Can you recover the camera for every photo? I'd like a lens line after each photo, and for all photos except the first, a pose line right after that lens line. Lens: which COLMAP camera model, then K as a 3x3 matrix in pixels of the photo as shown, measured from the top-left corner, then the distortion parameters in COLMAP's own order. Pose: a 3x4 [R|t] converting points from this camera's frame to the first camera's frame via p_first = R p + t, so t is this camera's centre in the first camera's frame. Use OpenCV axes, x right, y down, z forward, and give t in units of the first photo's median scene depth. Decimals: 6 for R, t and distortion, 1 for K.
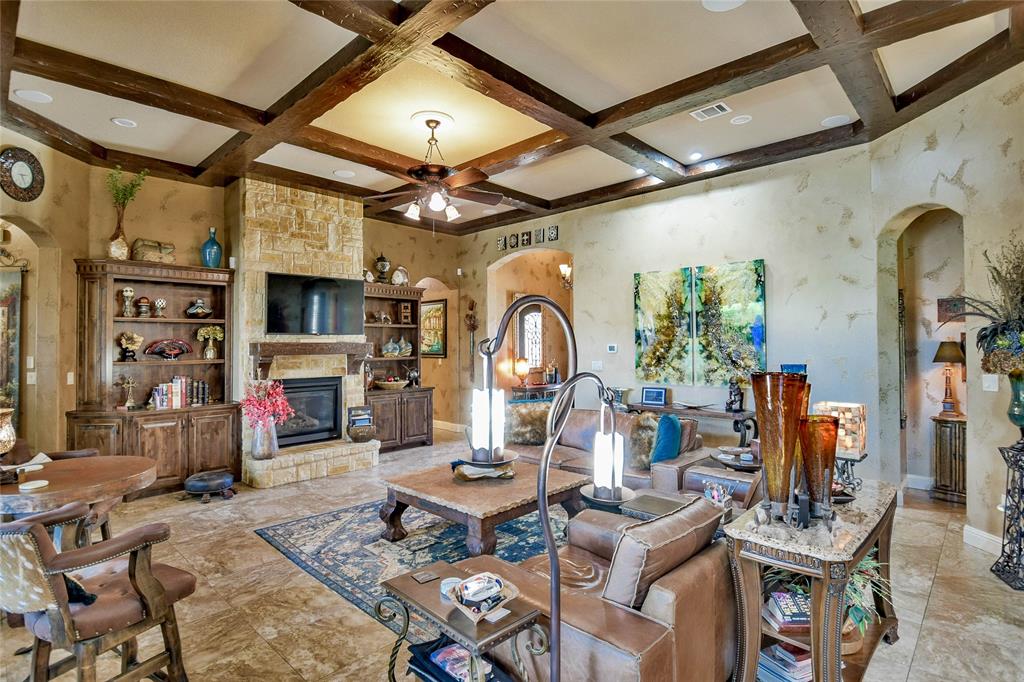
lens RADIAL K [[515.5, 0, 512.0], [0, 515.5, 341.0], [0, 0, 1]] dist [-0.029566, -0.000578]
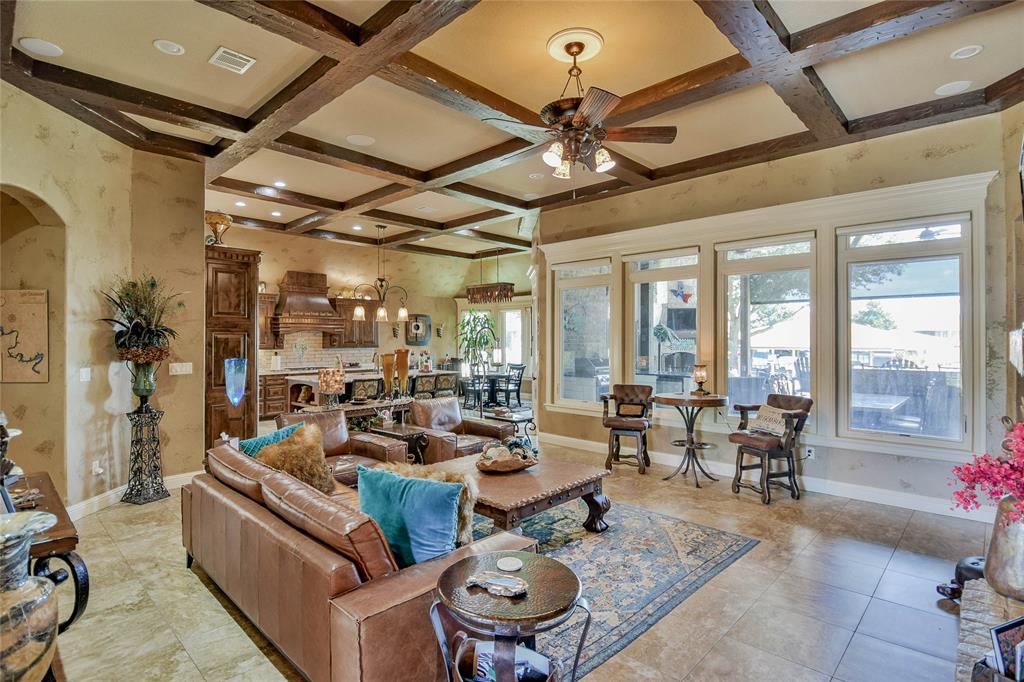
lens RADIAL K [[505.6, 0, 513.6], [0, 505.6, 333.3], [0, 0, 1]] dist [-0.001610, -0.000507]
pose [[-0.999987, 0.004633, 0.002017, -0.072849], [0.004597, 0.999836, -0.017530, 0.014701], [-0.002098, -0.017520, -0.999844, 2.055977]]
